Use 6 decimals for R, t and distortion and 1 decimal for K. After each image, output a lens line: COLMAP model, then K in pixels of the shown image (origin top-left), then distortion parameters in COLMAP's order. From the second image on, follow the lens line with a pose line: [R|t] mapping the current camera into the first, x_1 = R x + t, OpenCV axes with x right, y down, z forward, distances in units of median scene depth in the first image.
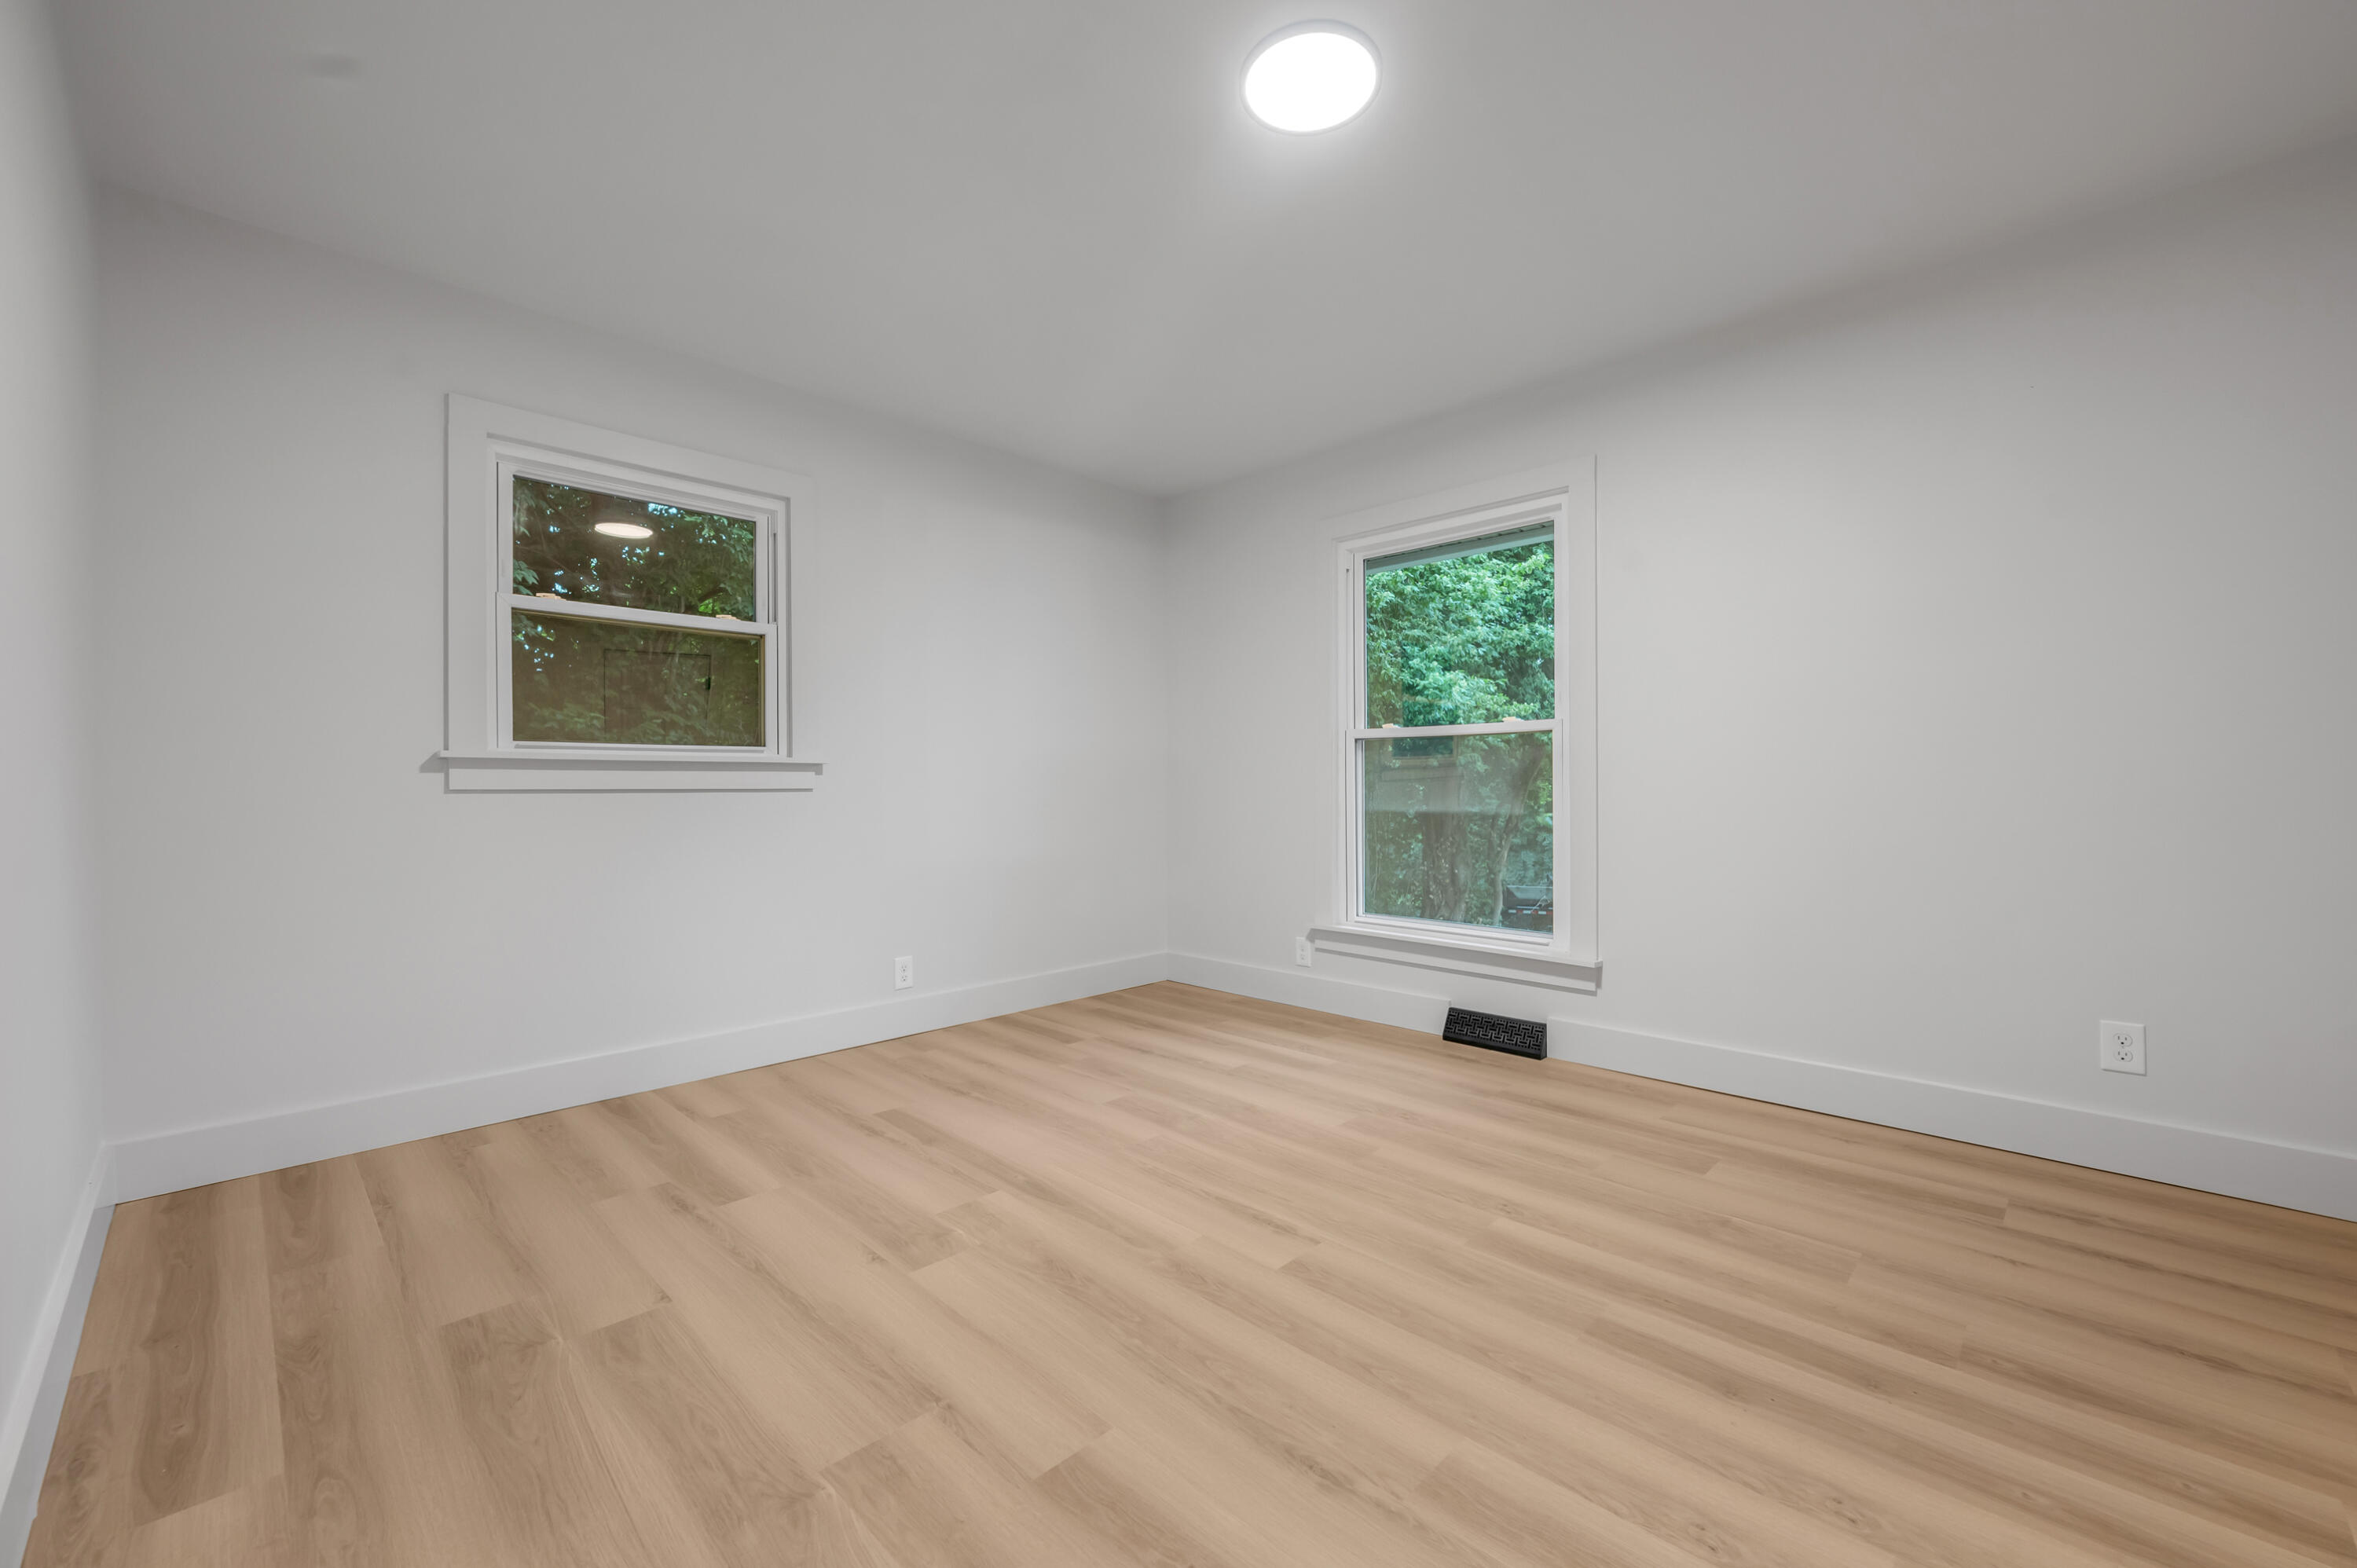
lens RADIAL K [[945.7, 0, 1180.0], [0, 945.7, 789.4], [0, 0, 1]] dist [-0.000956, -0.000103]
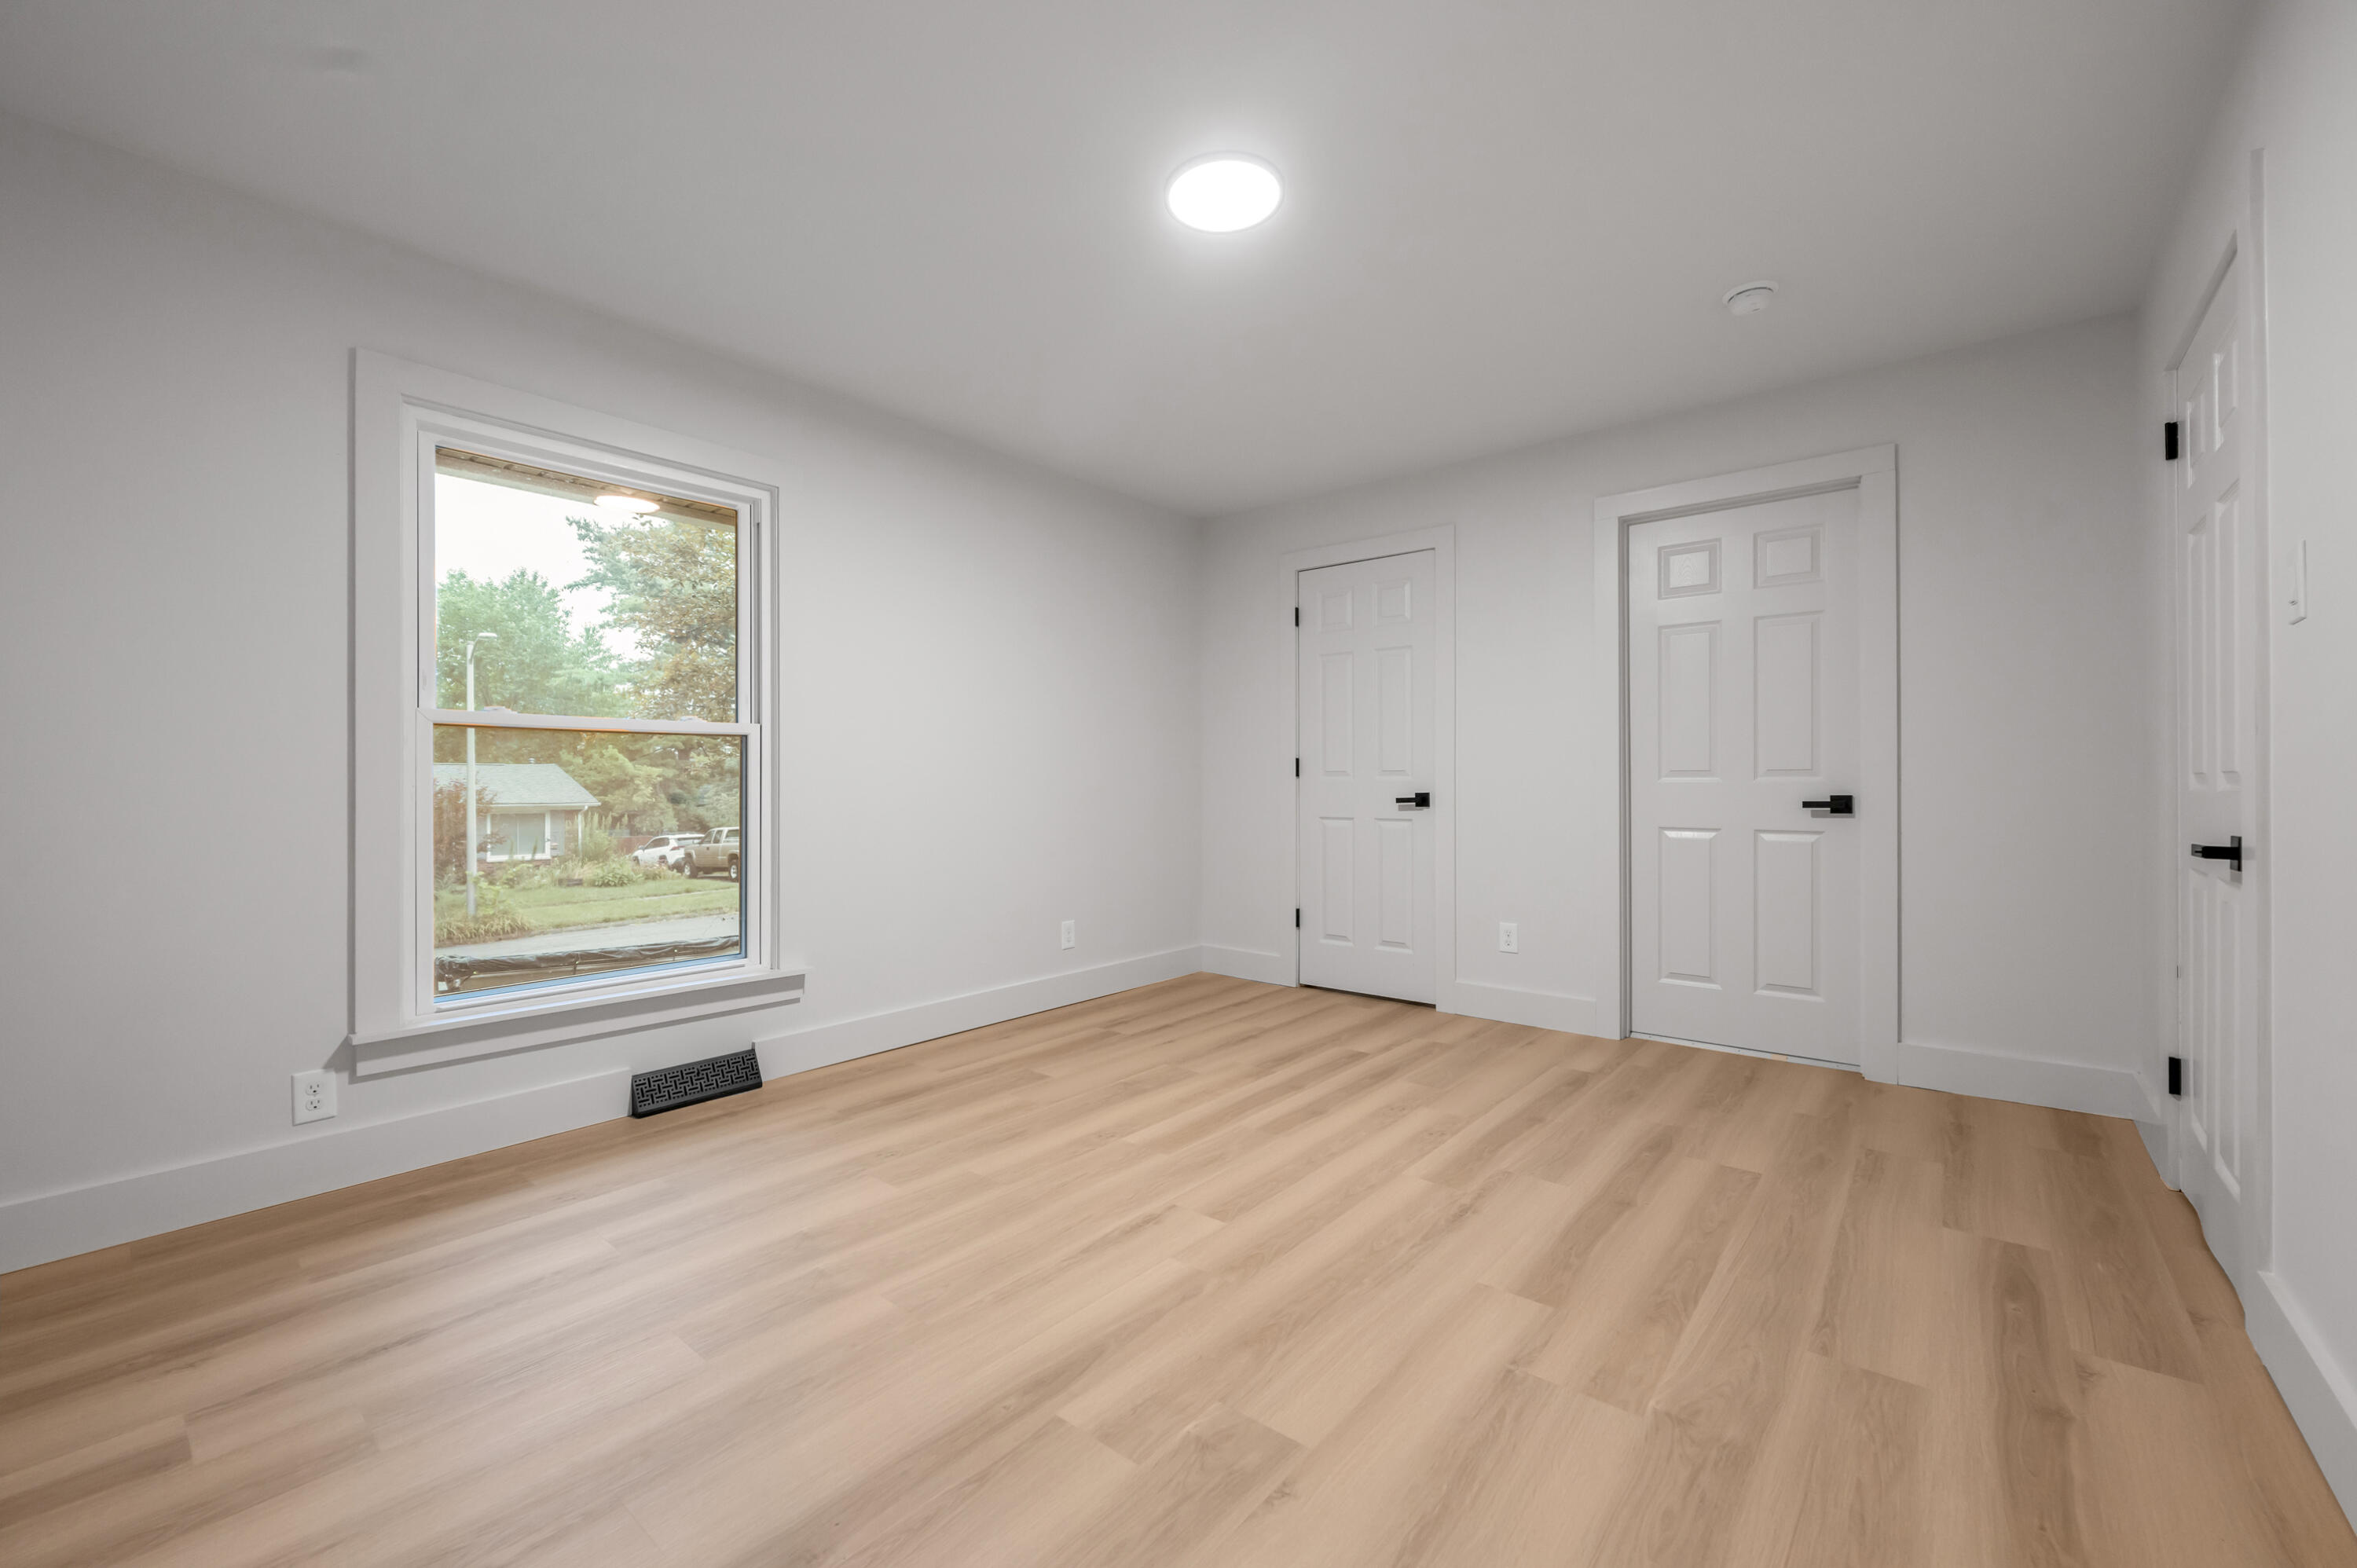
lens RADIAL K [[945.7, 0, 1179.7], [0, 945.7, 778.3], [0, 0, 1]] dist [-0.000956, -0.000103]
pose [[-0.094081, 0.011098, 0.995503, -0.926522], [0.010681, 0.999892, -0.010137, -0.008145], [-0.995507, 0.009679, -0.094189, 1.056018]]
